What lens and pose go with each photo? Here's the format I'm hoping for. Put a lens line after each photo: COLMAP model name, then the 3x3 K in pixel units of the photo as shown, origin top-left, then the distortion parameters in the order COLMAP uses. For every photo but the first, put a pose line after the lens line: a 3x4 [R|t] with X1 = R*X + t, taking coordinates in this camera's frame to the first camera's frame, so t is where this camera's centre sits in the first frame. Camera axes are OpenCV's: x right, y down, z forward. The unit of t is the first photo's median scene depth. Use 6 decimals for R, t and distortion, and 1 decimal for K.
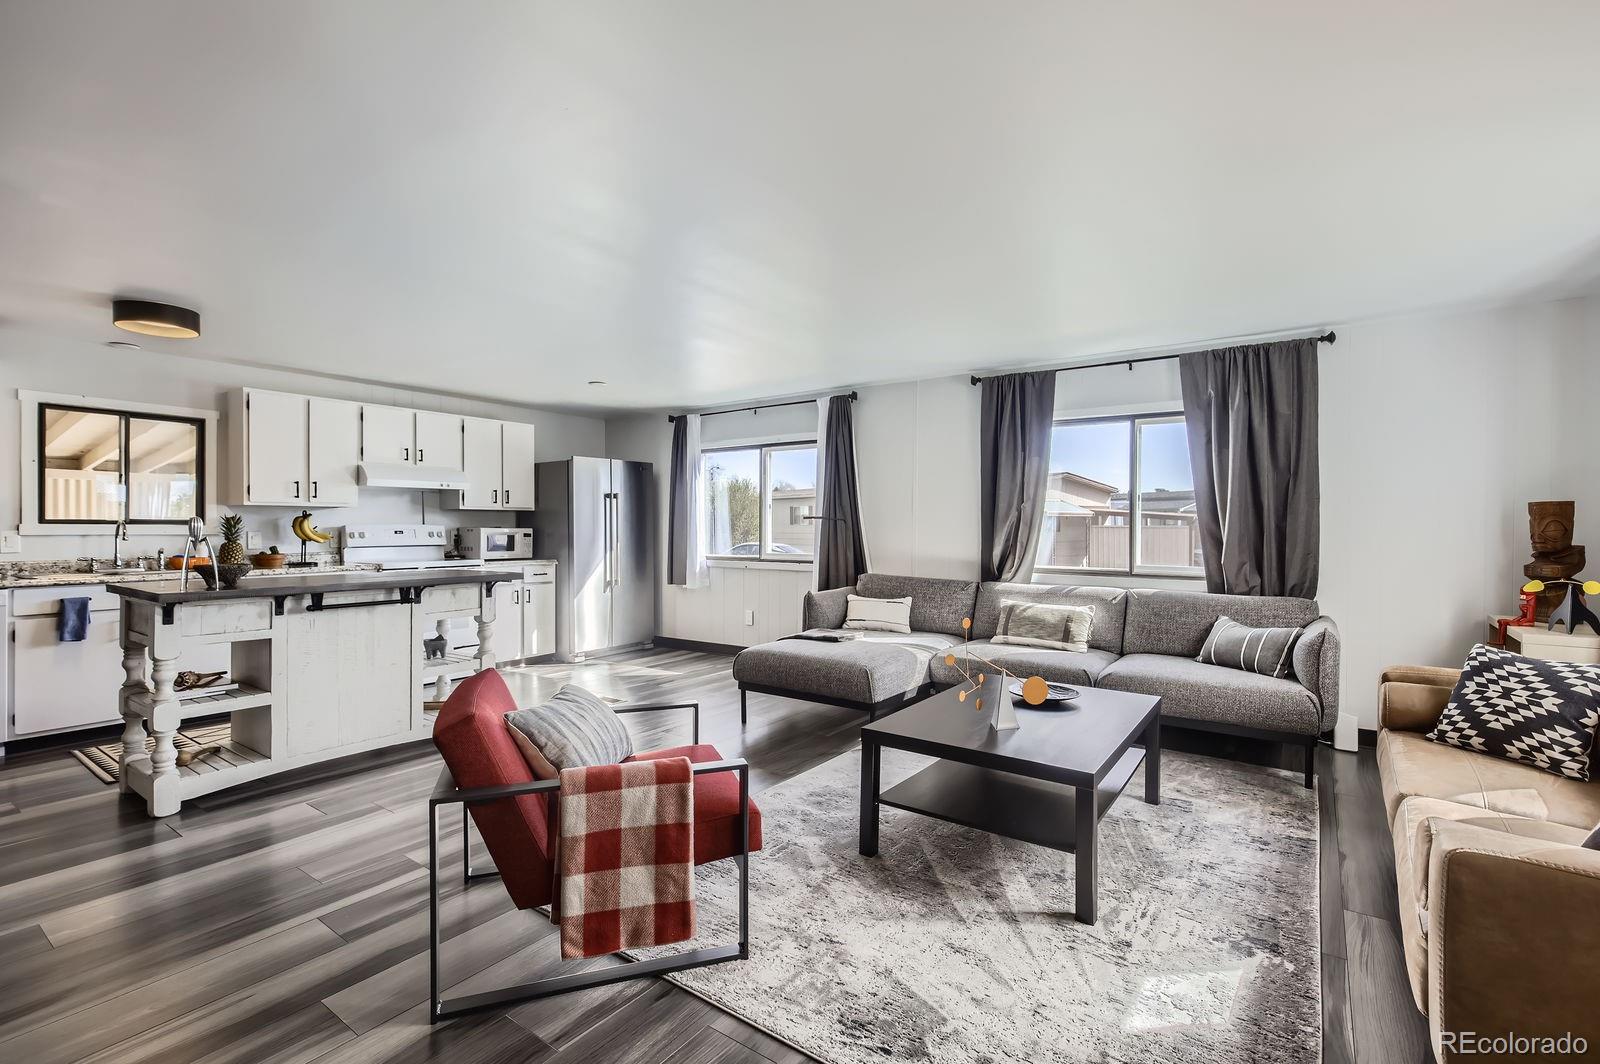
lens RADIAL K [[725.1, 0, 795.3], [0, 725.1, 523.7], [0, 0, 1]] dist [0.002359, 0.000044]
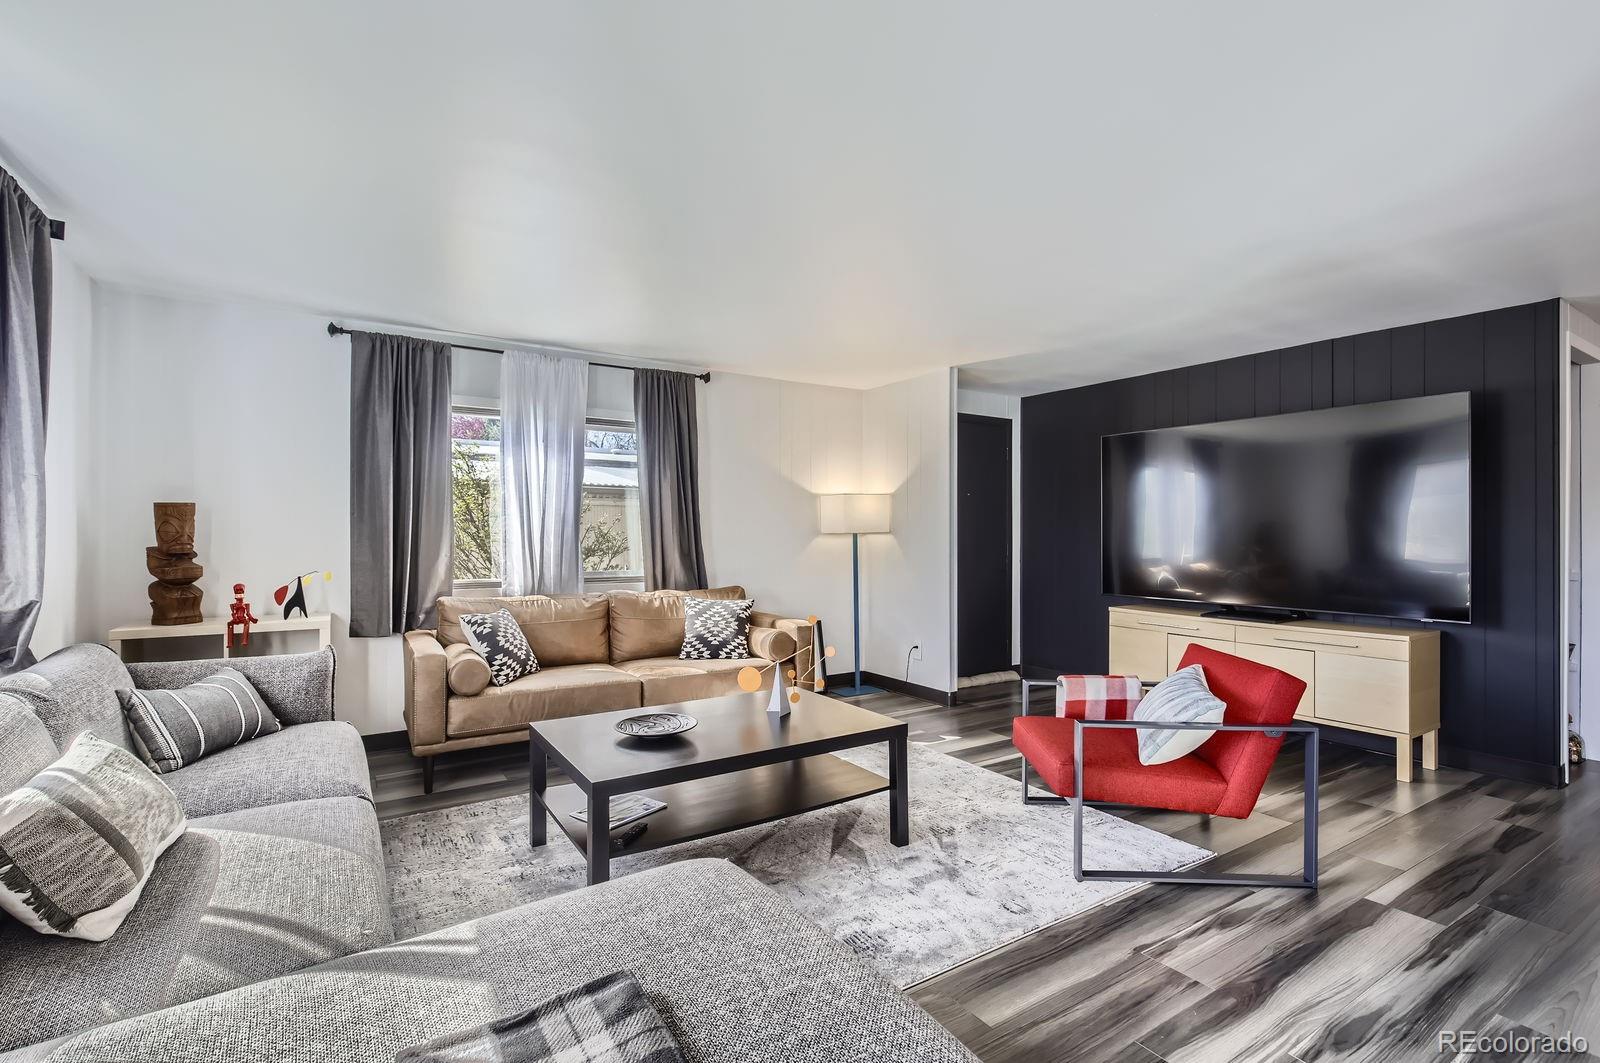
lens RADIAL K [[725.1, 0, 799.7], [0, 725.1, 535.1], [0, 0, 1]] dist [0.002359, 0.000044]
pose [[-0.926767, -0.010186, 0.375499, -0.089772], [-0.007872, 0.999939, 0.007695, -0.000049], [-0.375555, 0.004176, -0.926791, 1.185959]]
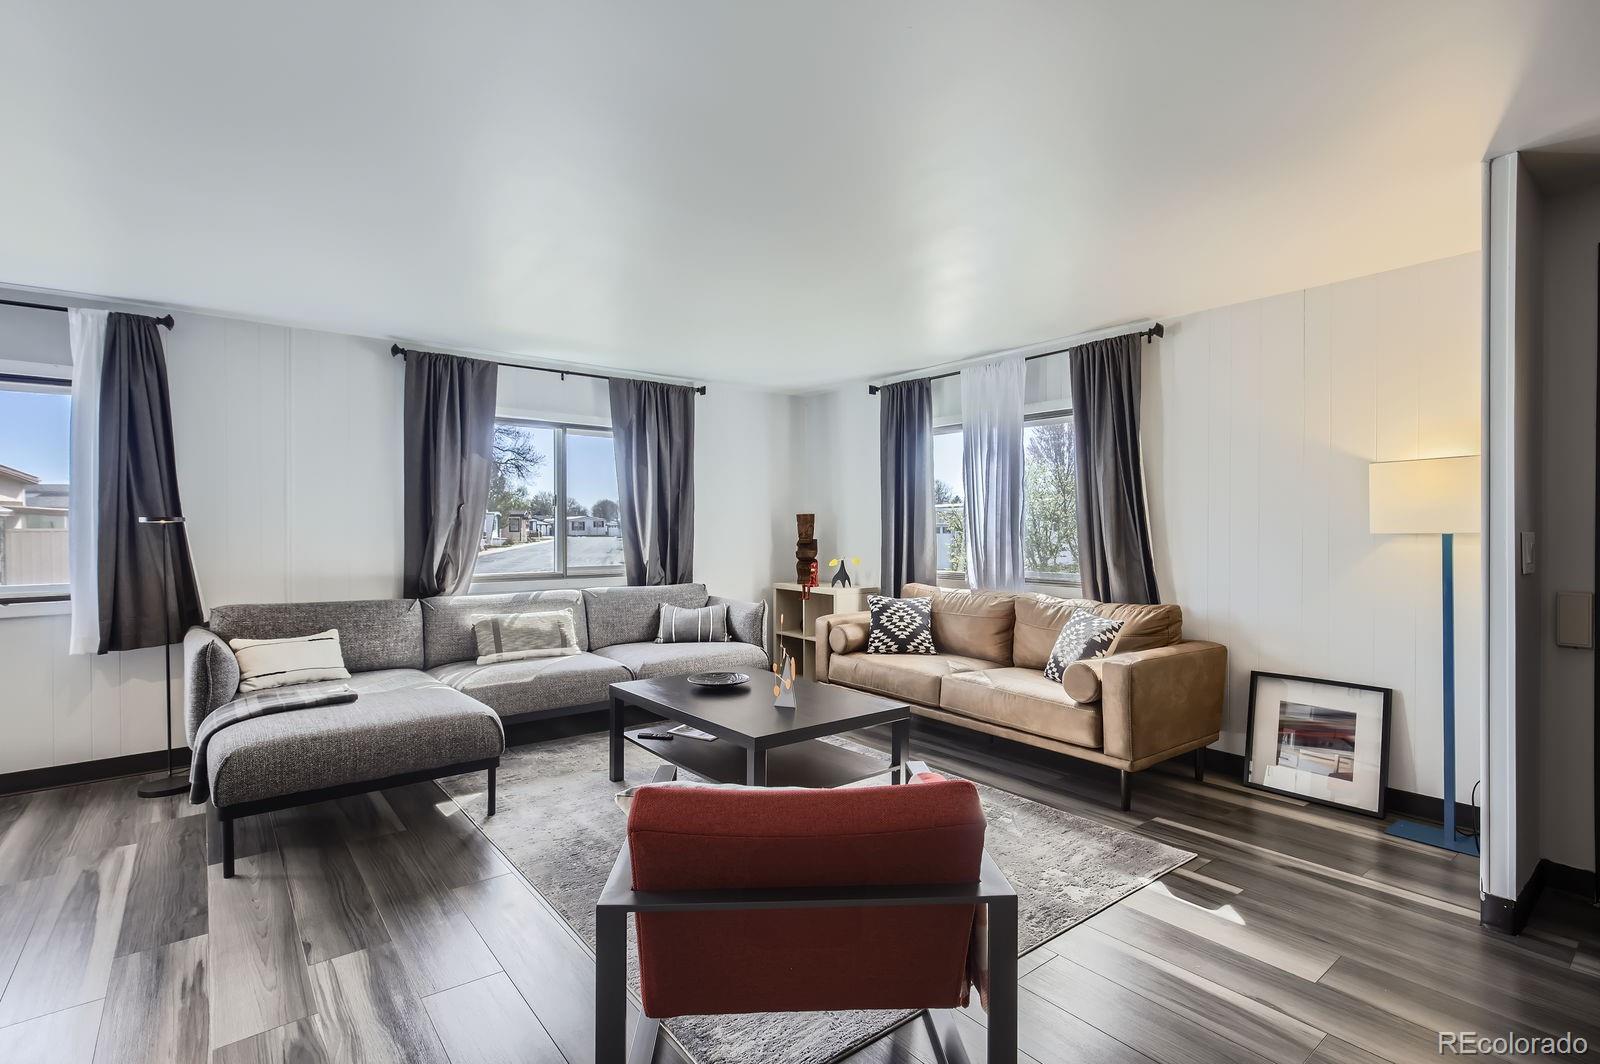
lens RADIAL K [[747.6, 0, 796.9], [0, 747.6, 530.6], [0, 0, 1]] dist [-0.000795, 0.000151]
pose [[0.271114, -0.008565, 0.962509, -0.499381], [0.001617, 0.999963, 0.008443, -0.004011], [-0.962546, -0.000733, 0.271118, 0.398531]]
